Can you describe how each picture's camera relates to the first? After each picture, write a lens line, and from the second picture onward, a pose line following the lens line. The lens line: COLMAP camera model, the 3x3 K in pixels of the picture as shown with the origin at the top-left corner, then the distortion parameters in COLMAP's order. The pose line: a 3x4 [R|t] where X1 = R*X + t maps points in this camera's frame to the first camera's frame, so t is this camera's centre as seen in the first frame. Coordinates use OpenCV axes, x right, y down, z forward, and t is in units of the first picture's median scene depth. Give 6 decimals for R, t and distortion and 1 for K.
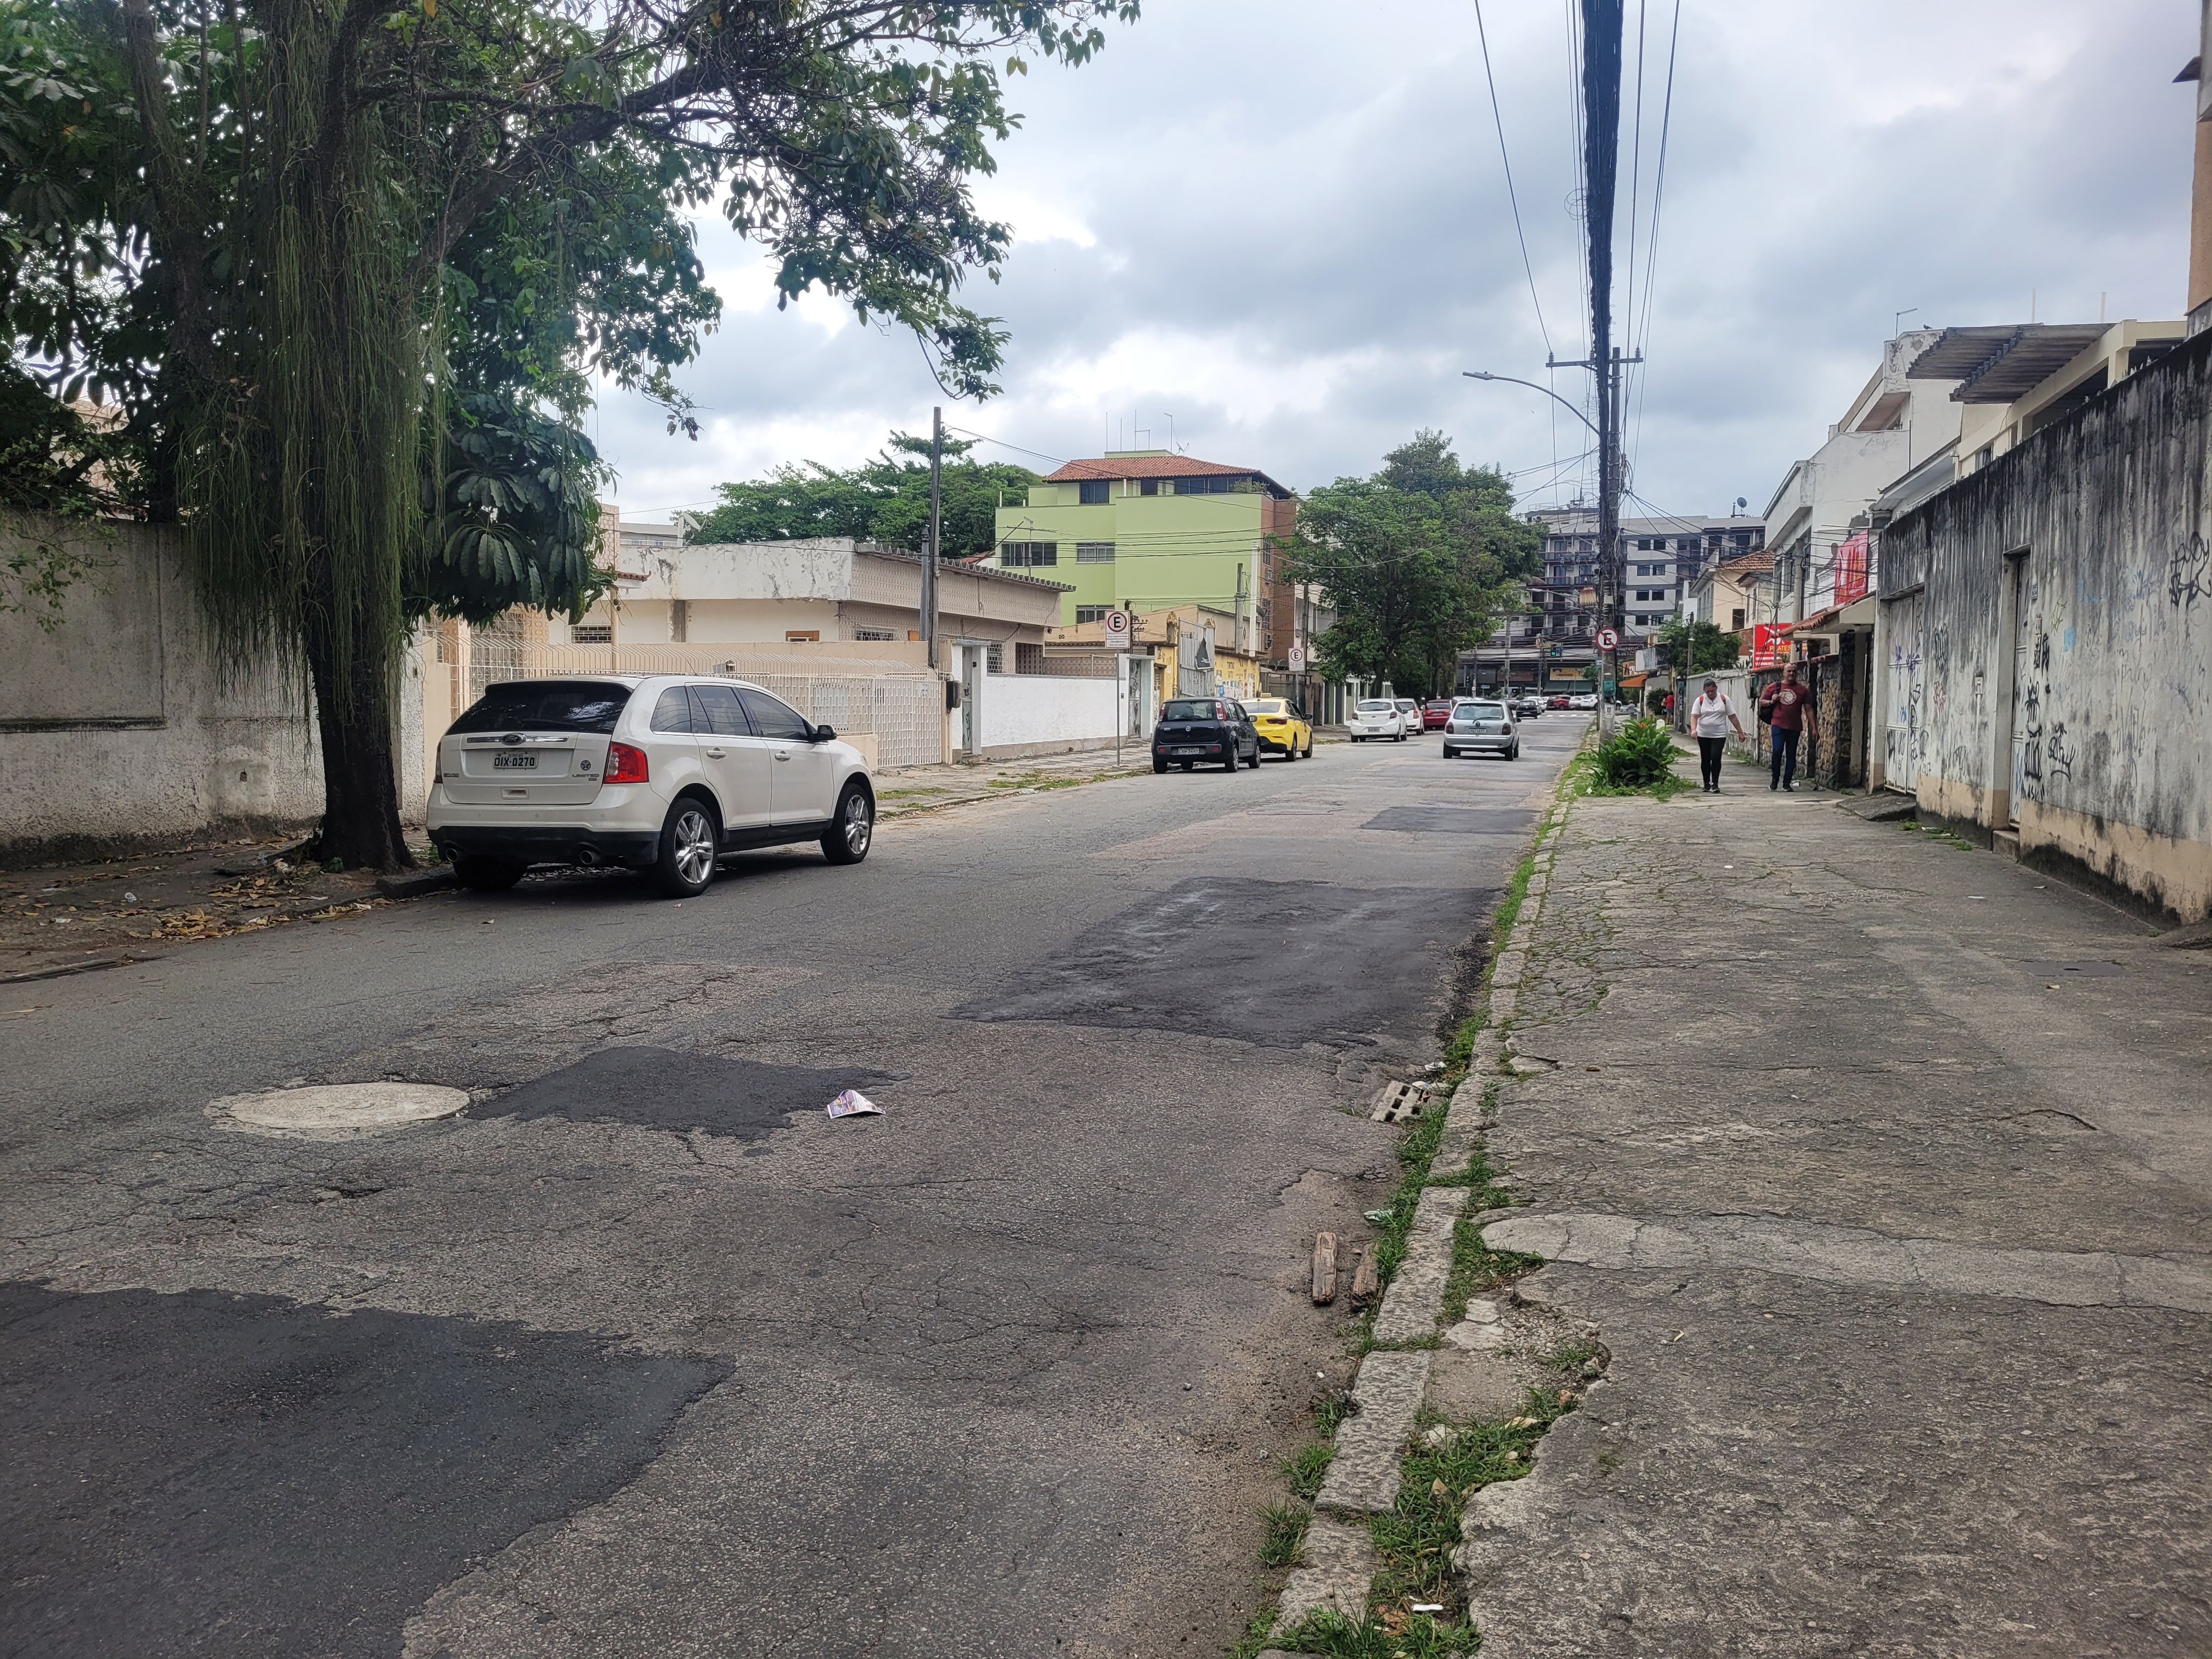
lens RADIAL K [[1665.1, 0, 1115.0], [0, 1665.1, 812.5], [0, 0, 1]] dist [0.056141, -0.047988]
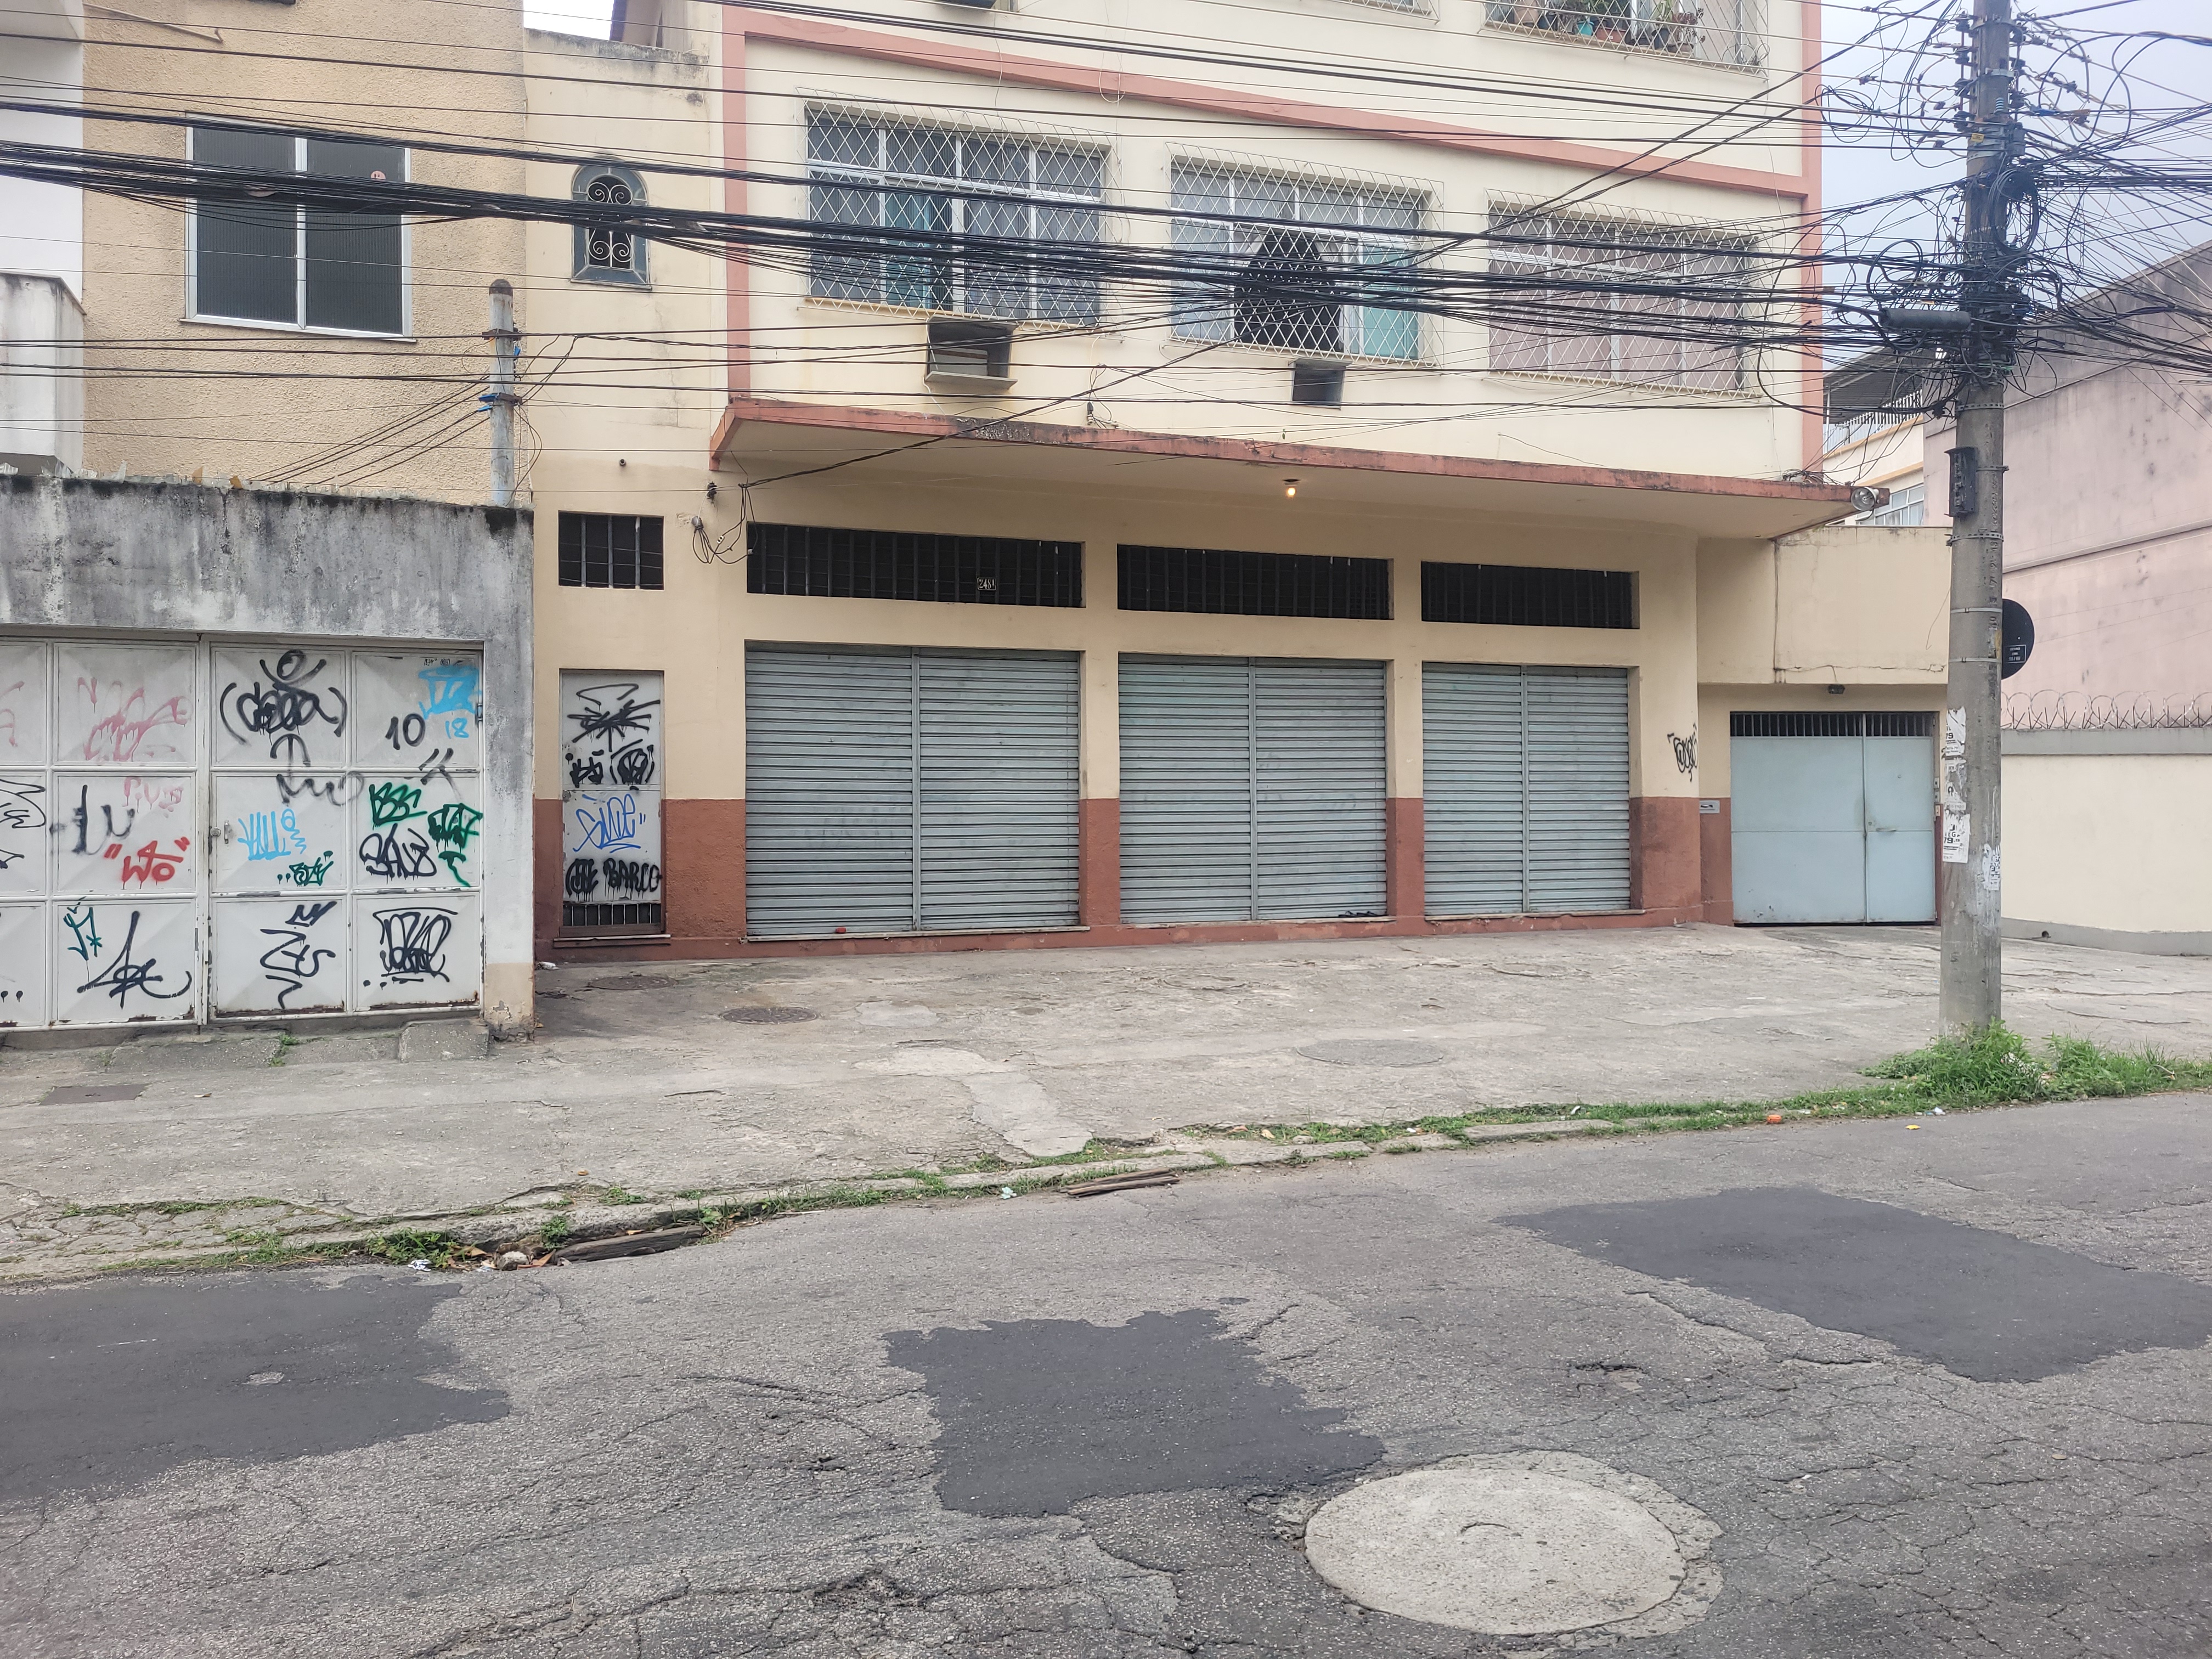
lens RADIAL K [[1649.5, 0, 1109.1], [0, 1649.5, 798.4], [0, 0, 1]] dist [0.054522, -0.047324]
pose [[-0.607134, 0.010582, 0.794529, -1.253859], [0.060688, 0.997608, 0.033089, -0.170668], [-0.792278, 0.068308, -0.606324, 2.155416]]
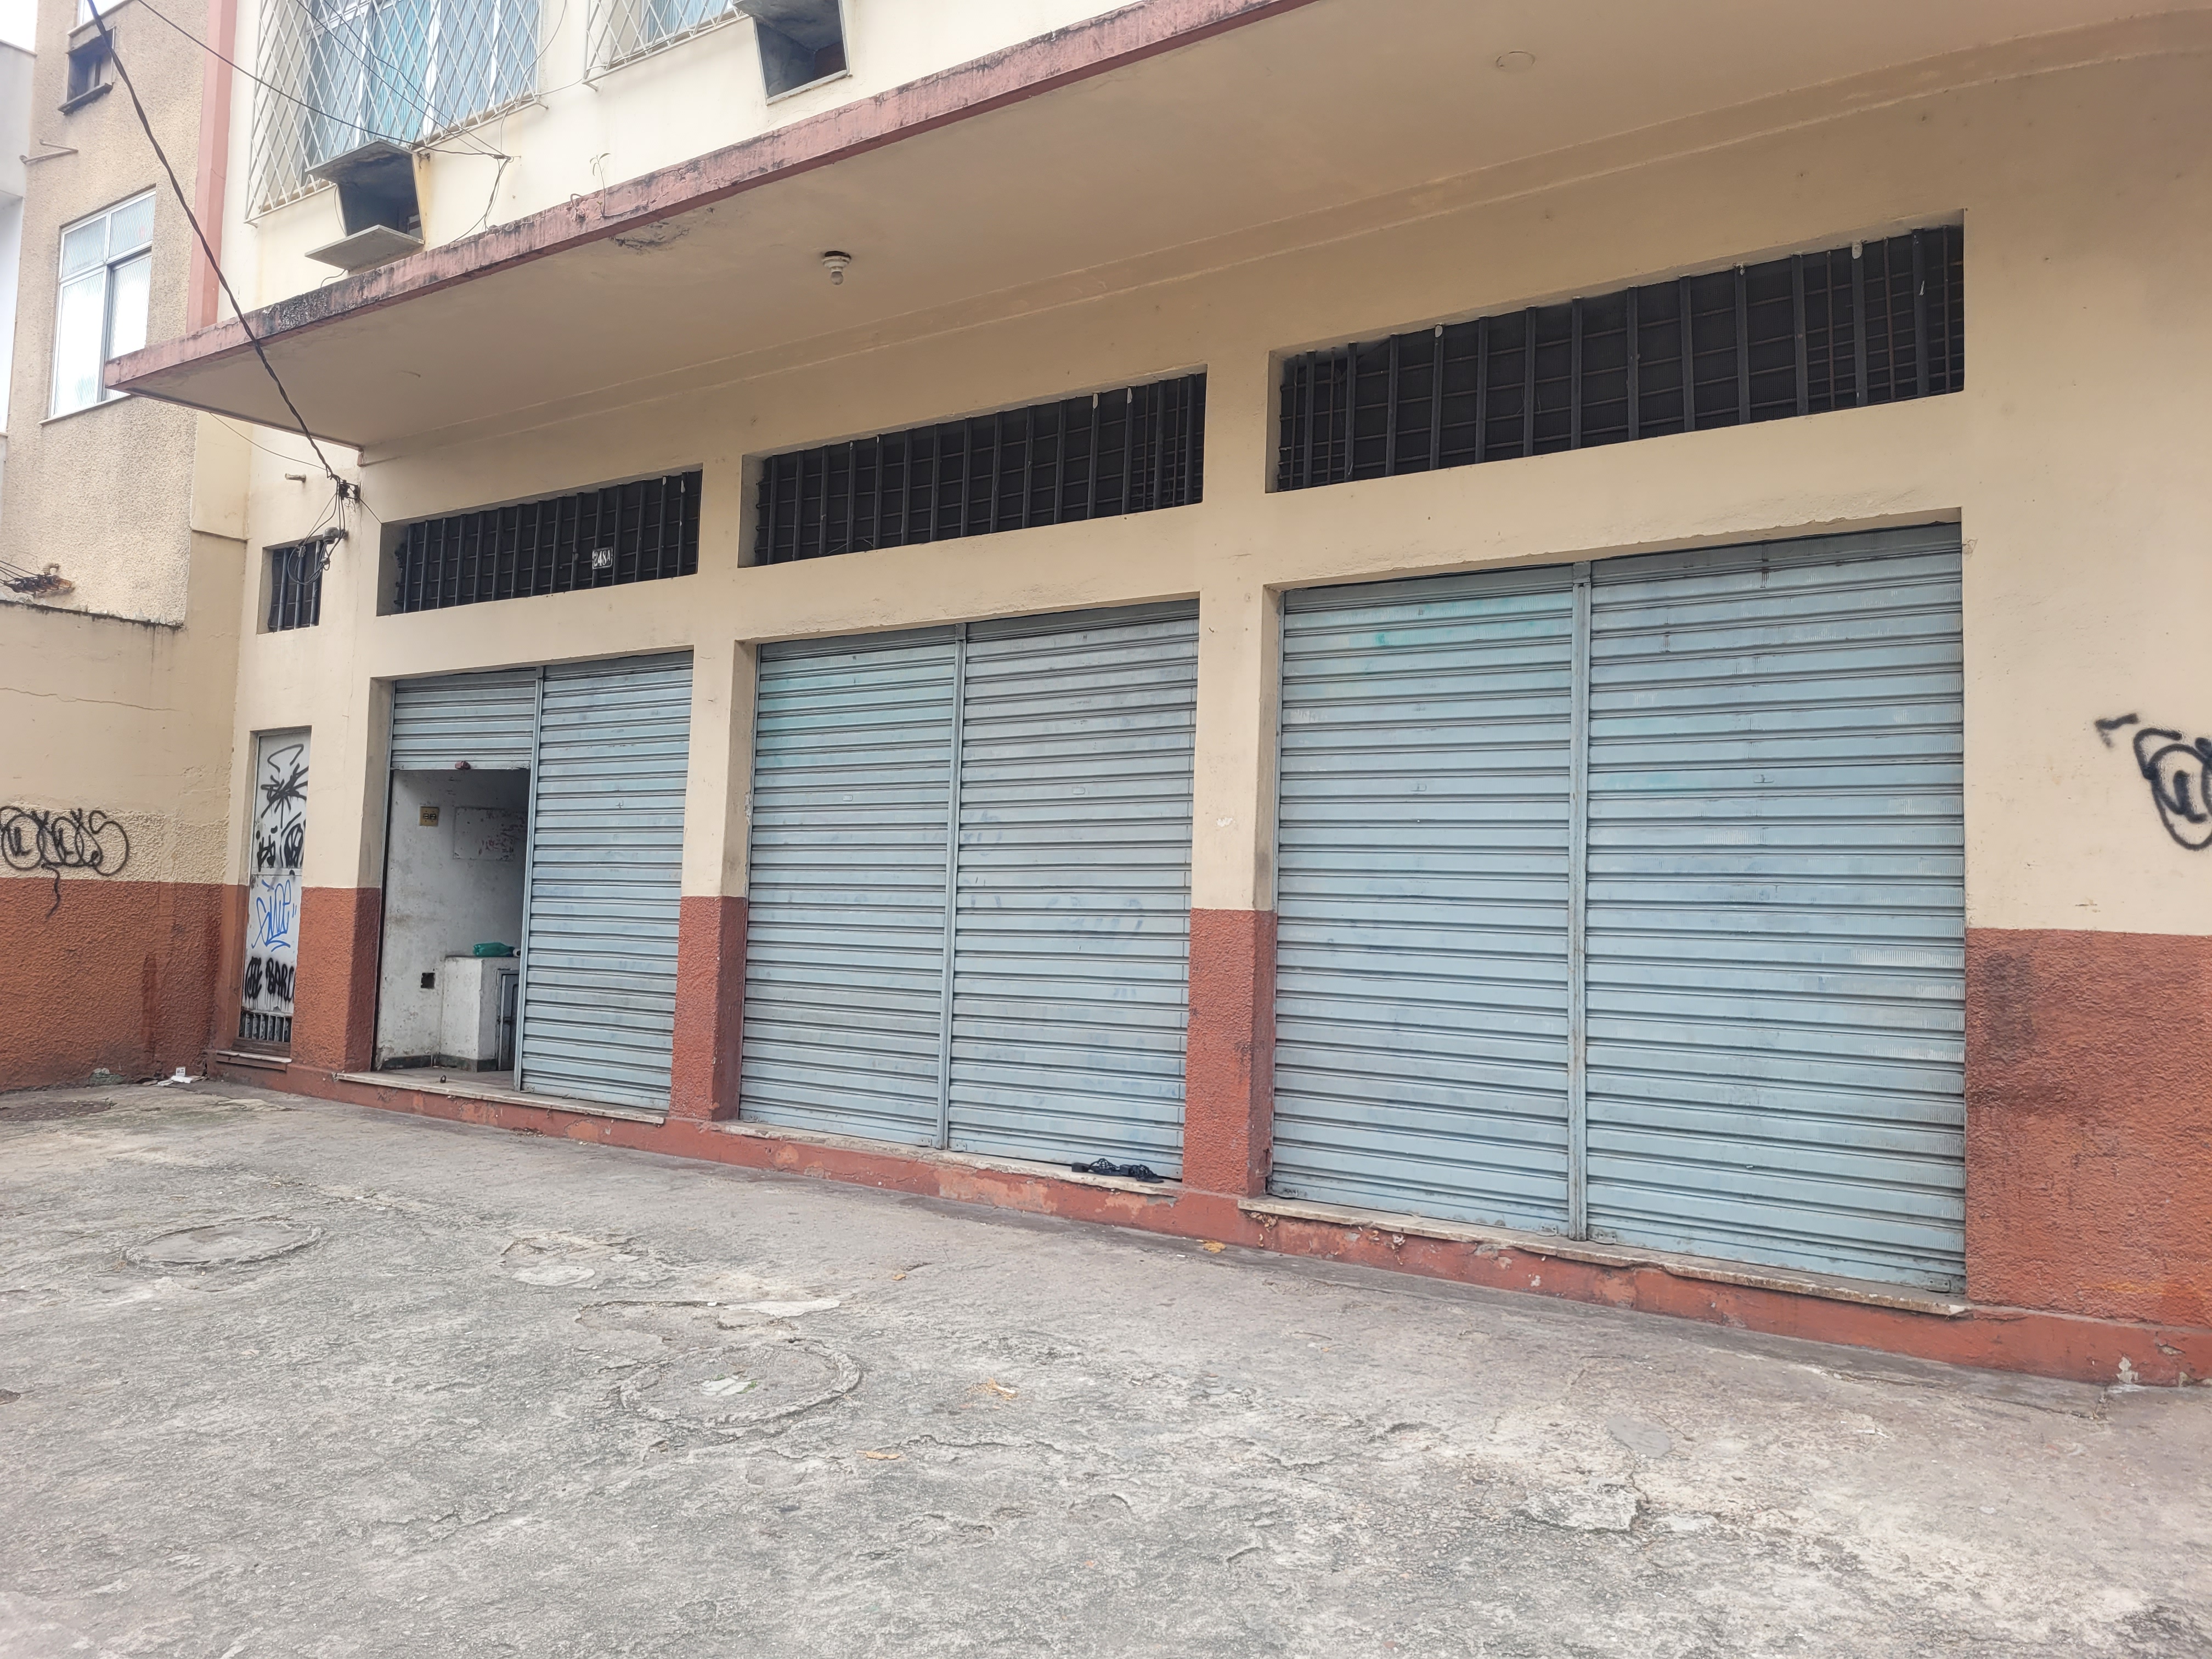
lens RADIAL K [[1663.6, 0, 1116.6], [0, 1663.6, 806.0], [0, 0, 1]] dist [0.056861, -0.048659]
pose [[0.320233, 0.069894, 0.944757, -0.229765], [0.037589, 0.995552, -0.086393, 0.031661], [-0.946593, 0.063179, 0.316182, -1.120344]]
